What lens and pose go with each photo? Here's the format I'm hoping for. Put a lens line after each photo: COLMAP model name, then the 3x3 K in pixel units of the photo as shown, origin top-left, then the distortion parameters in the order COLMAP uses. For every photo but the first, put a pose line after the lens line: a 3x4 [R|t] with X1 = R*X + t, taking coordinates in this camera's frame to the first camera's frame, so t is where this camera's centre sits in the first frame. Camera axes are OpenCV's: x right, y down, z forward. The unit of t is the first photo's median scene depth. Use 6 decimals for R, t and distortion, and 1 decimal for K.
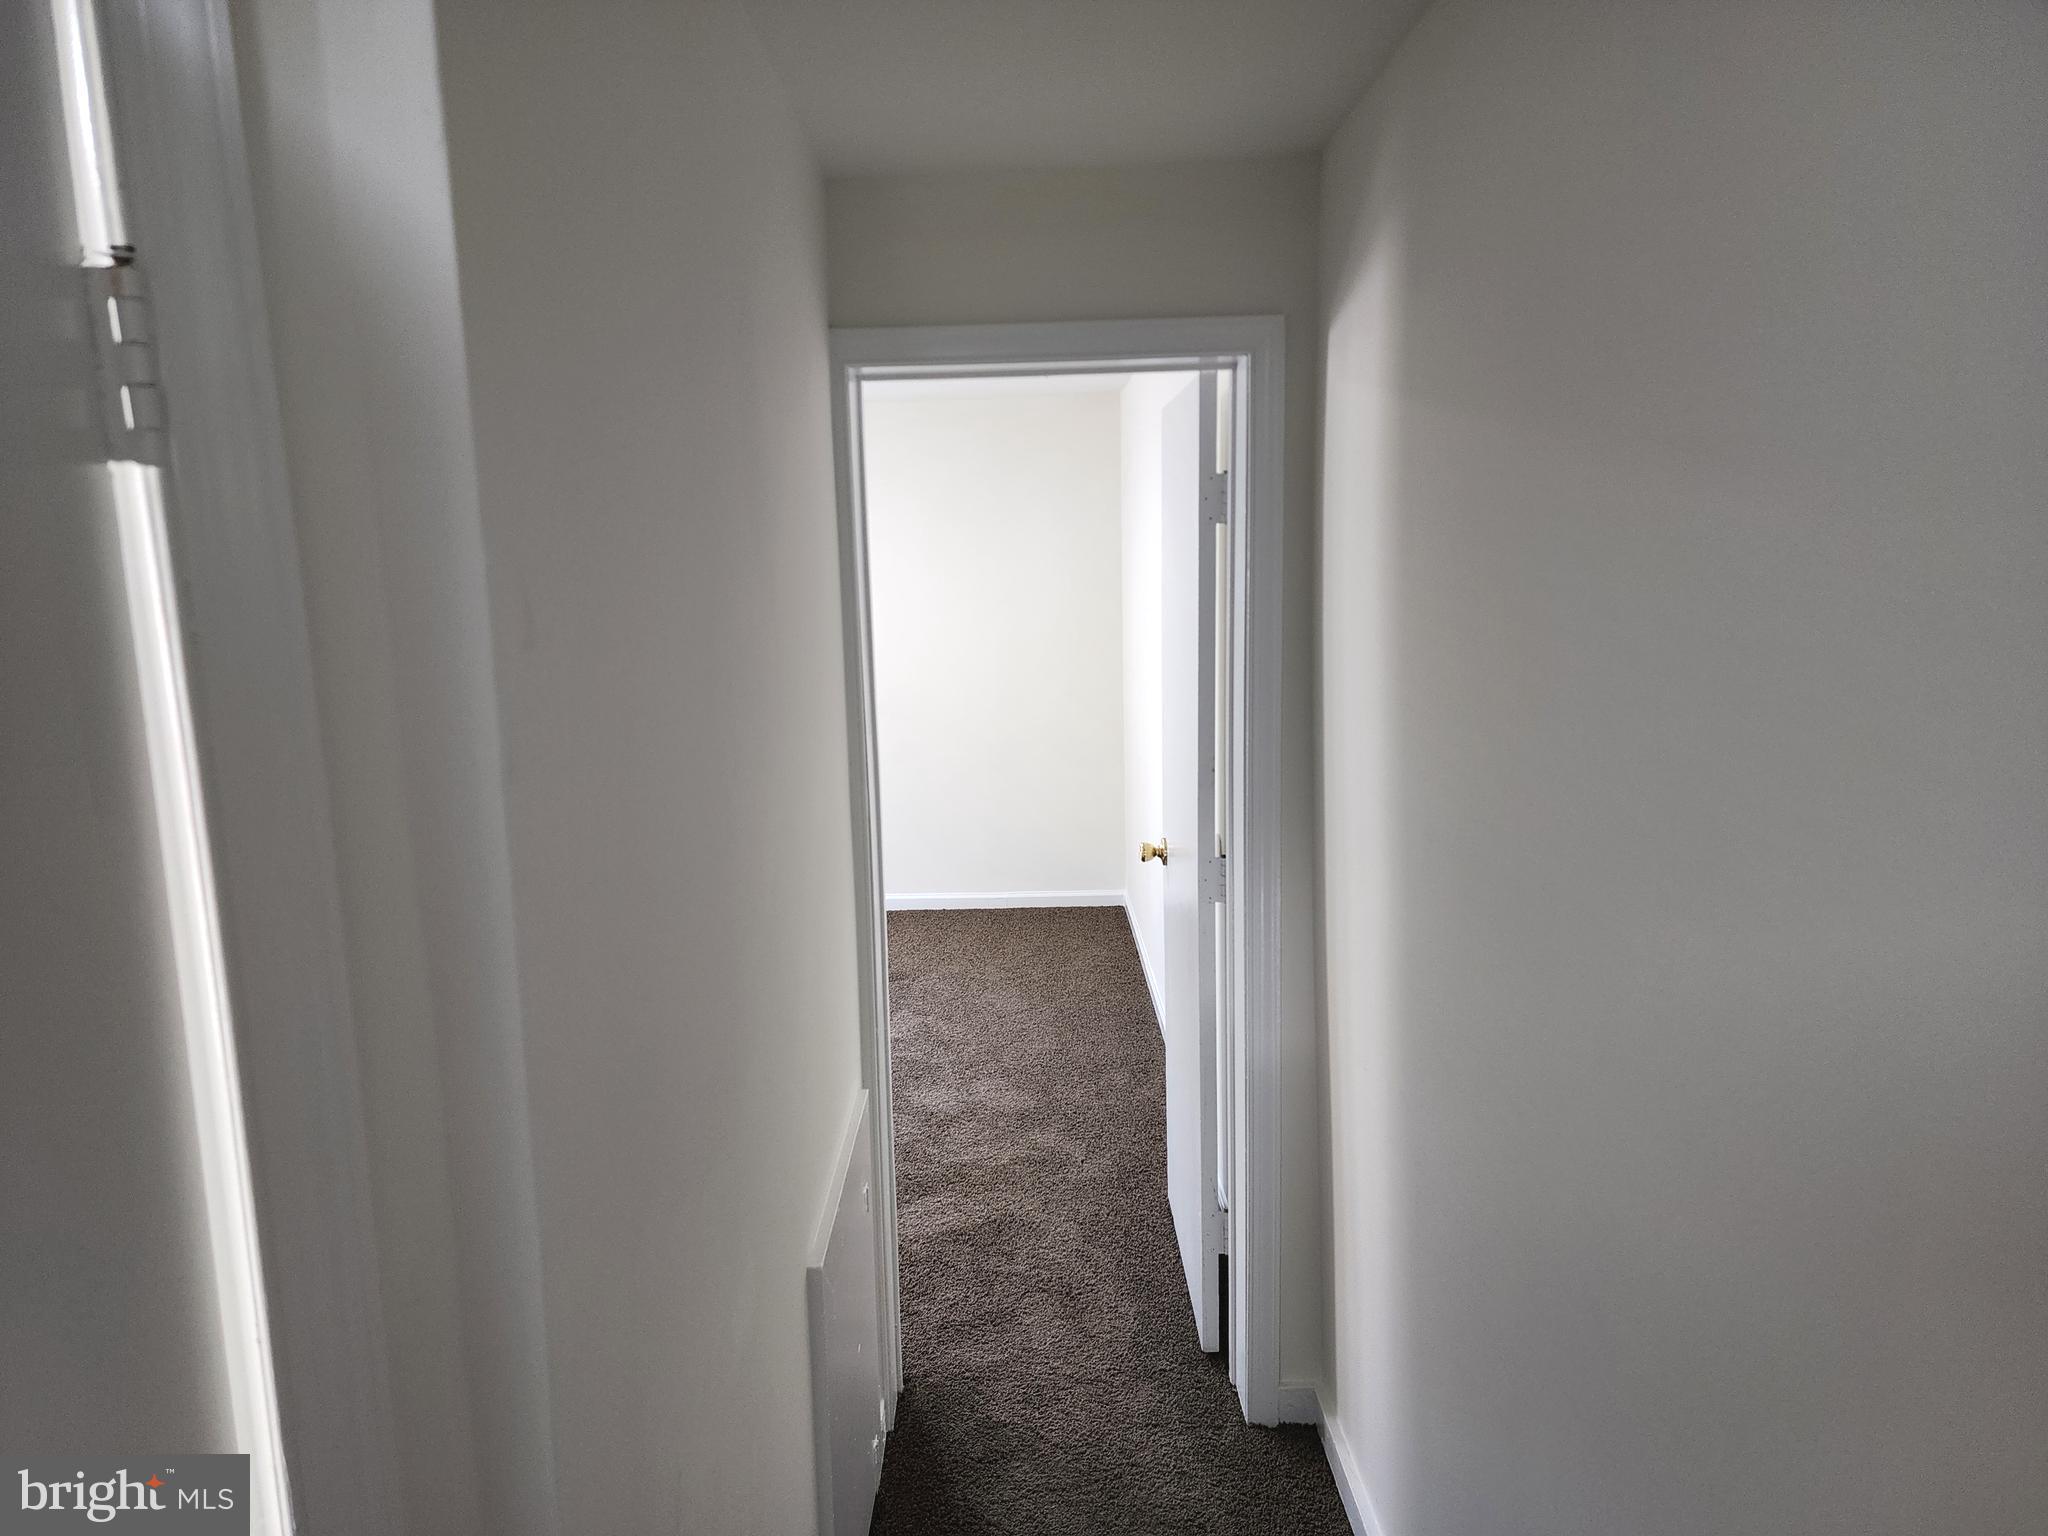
lens RADIAL K [[1348.1, 0, 1024.0], [0, 1348.1, 768.0], [0, 0, 1]] dist [0.099784, -0.093841]
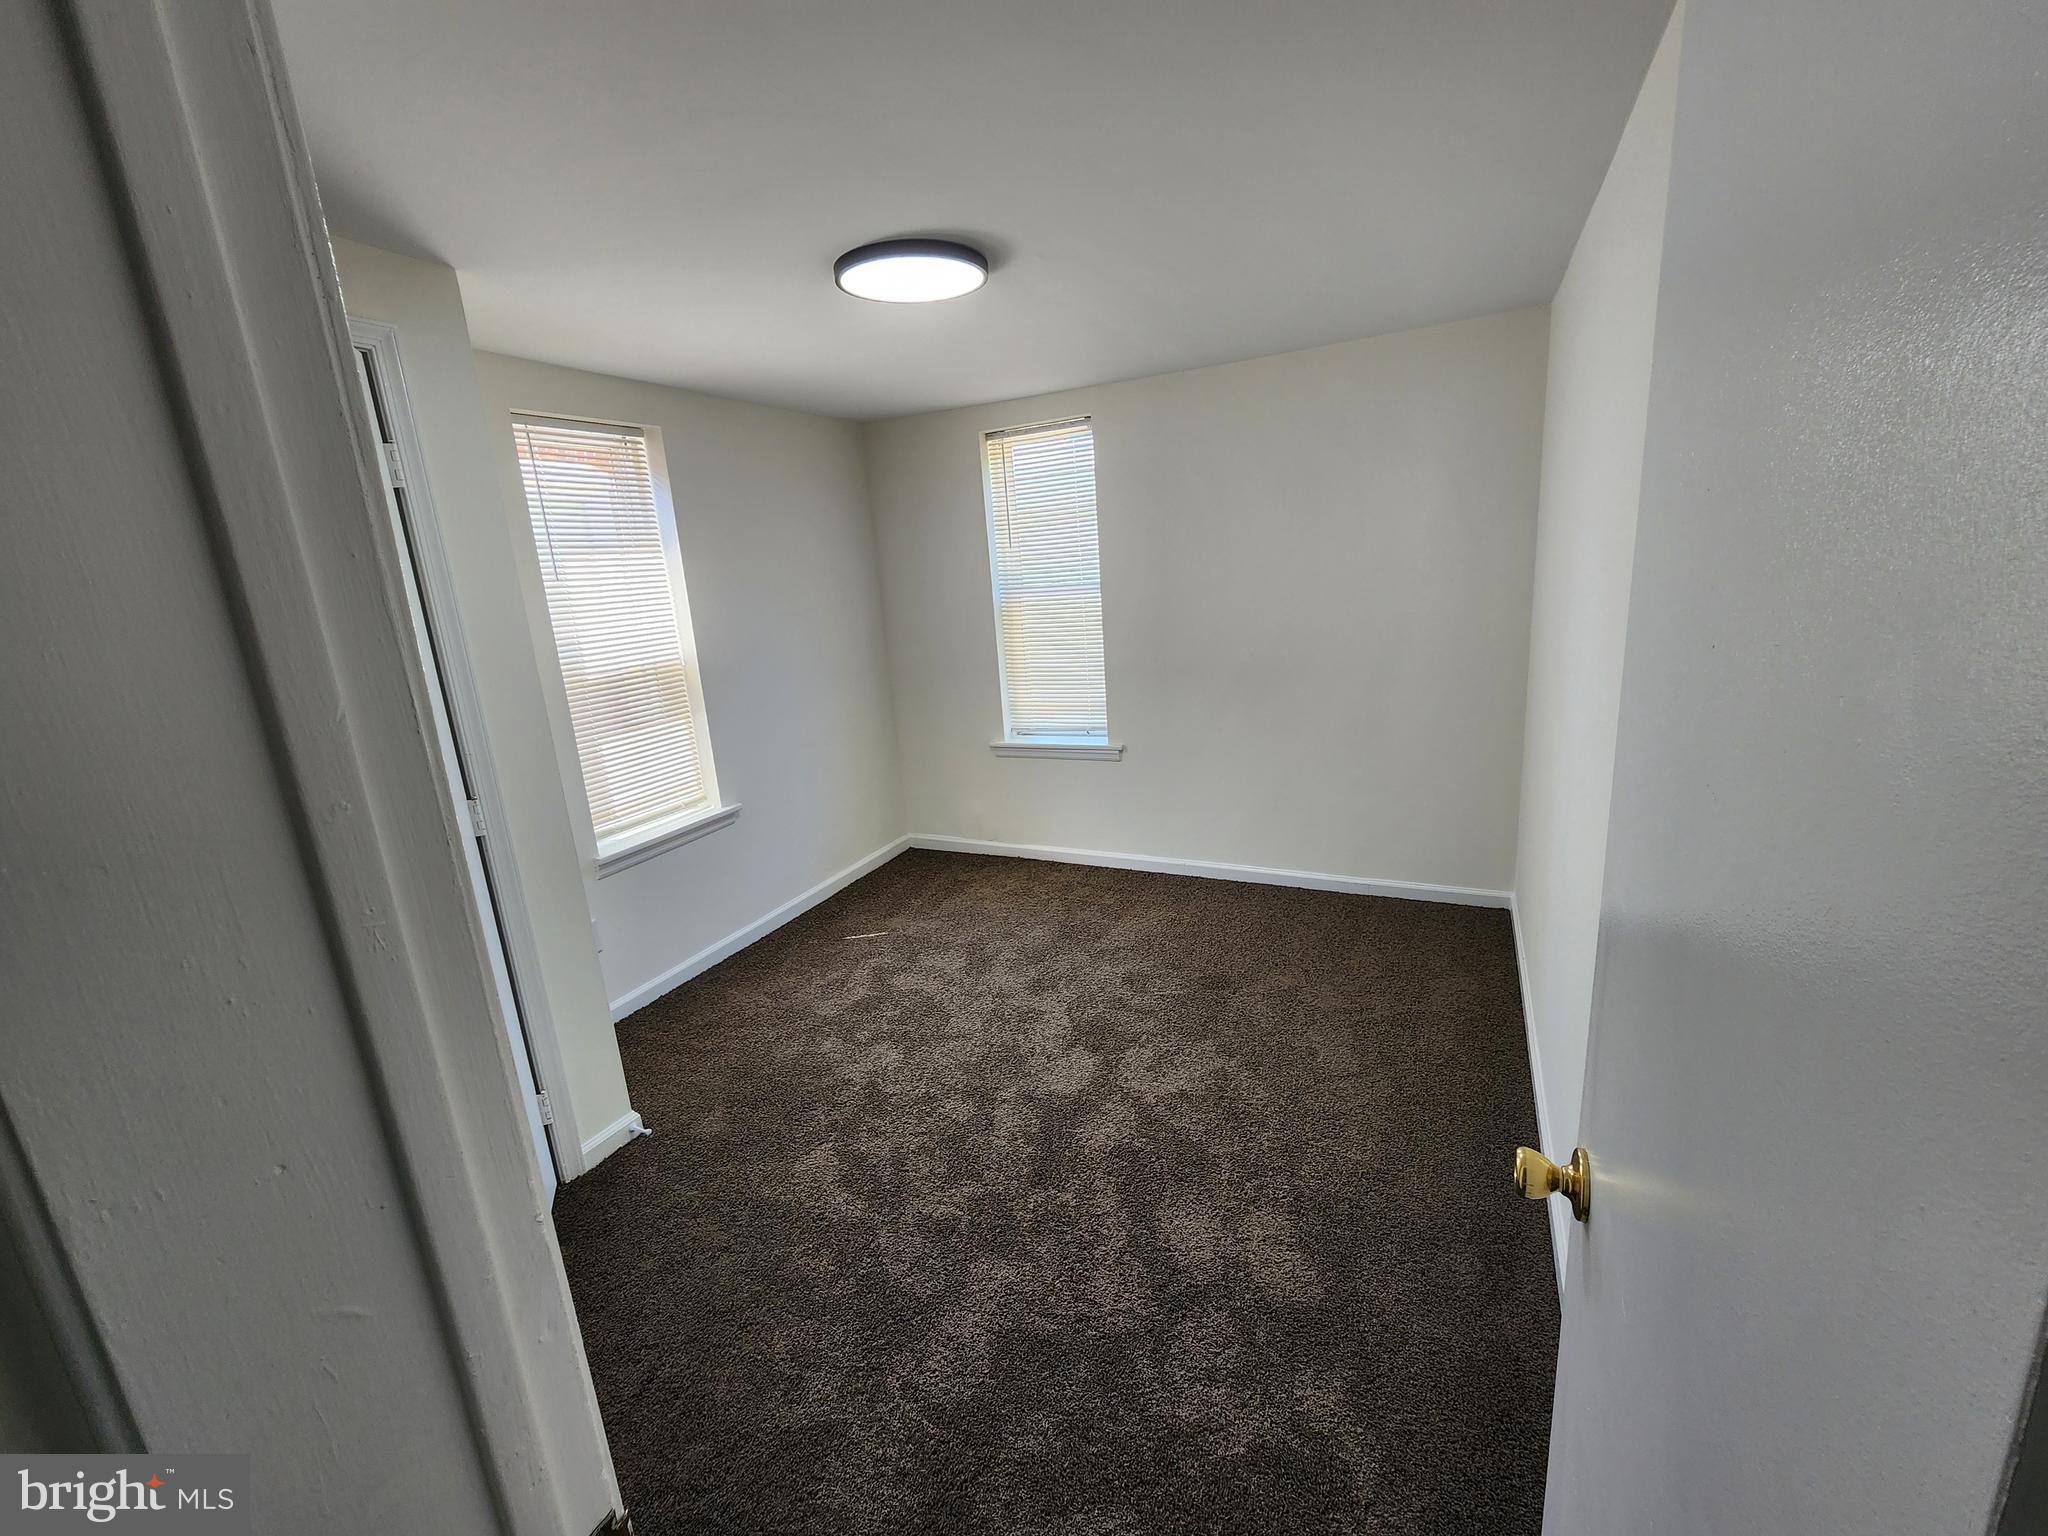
lens RADIAL K [[845.7, 0, 1015.1], [0, 845.7, 763.8], [0, 0, 1]] dist [-0.004100, 0.000090]
pose [[0.888804, 0.066472, -0.453442, 0.037942], [-0.021377, 0.994362, 0.103865, -0.056722], [0.457790, -0.082622, 0.885213, 0.456857]]
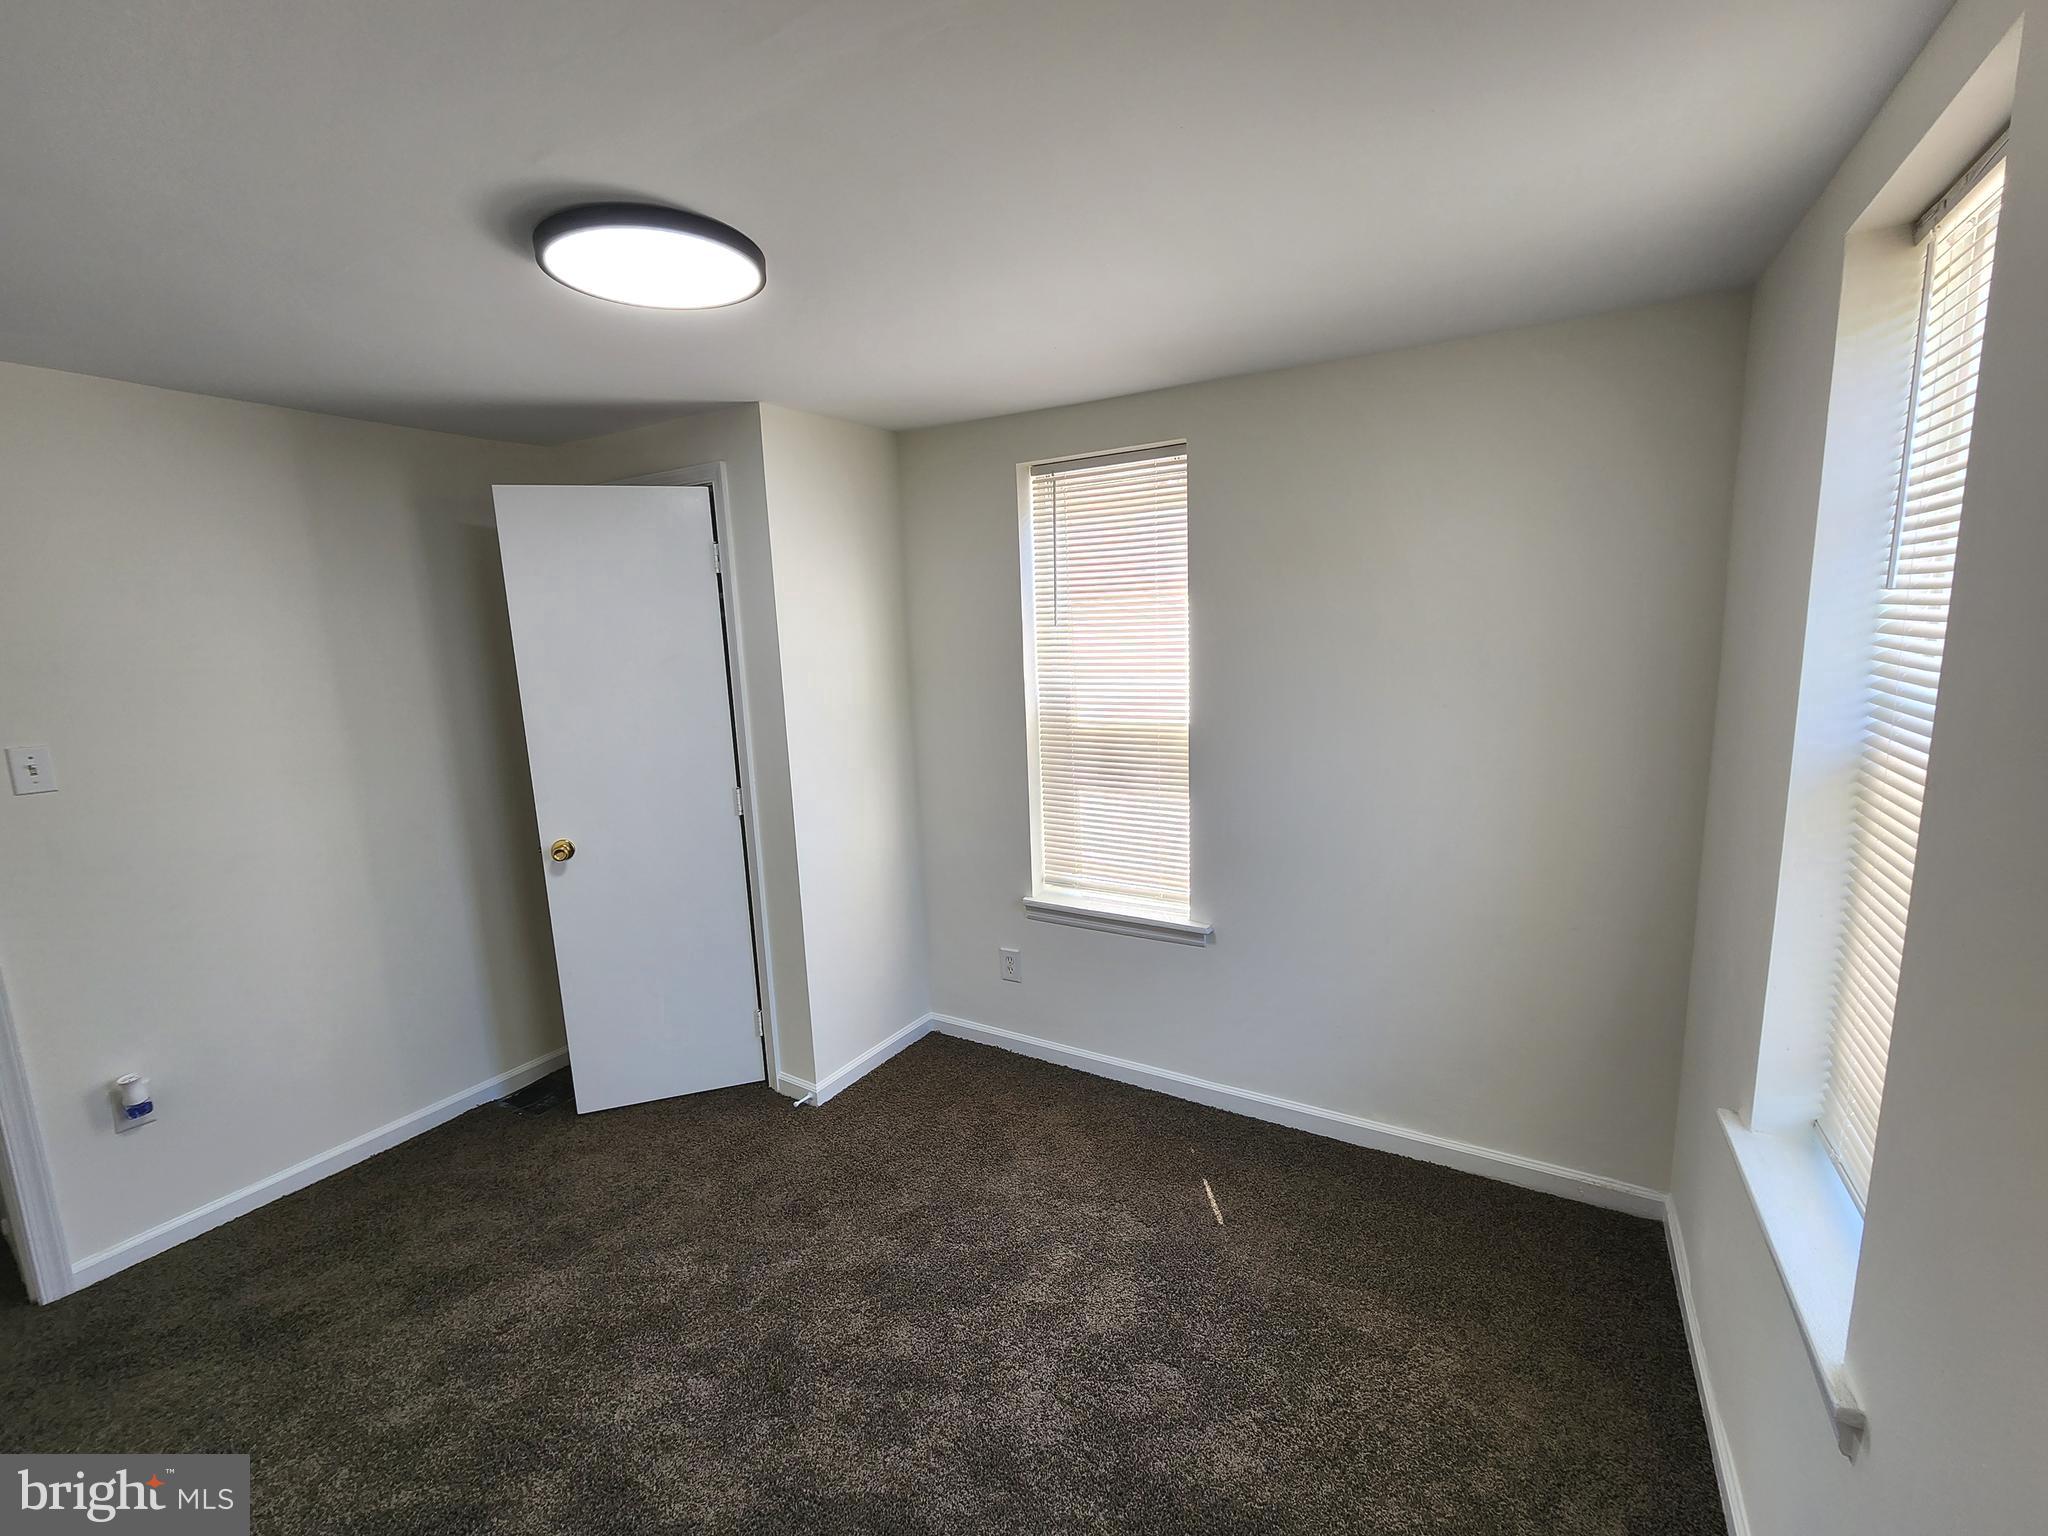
lens RADIAL K [[845.7, 0, 1015.1], [0, 845.7, 763.8], [0, 0, 1]] dist [-0.004100, 0.000090]
pose [[-0.521009, 0.185863, -0.833069, 0.004669], [-0.086555, 0.959468, 0.268196, -0.174035], [0.849151, 0.211839, -0.483805, 1.090596]]
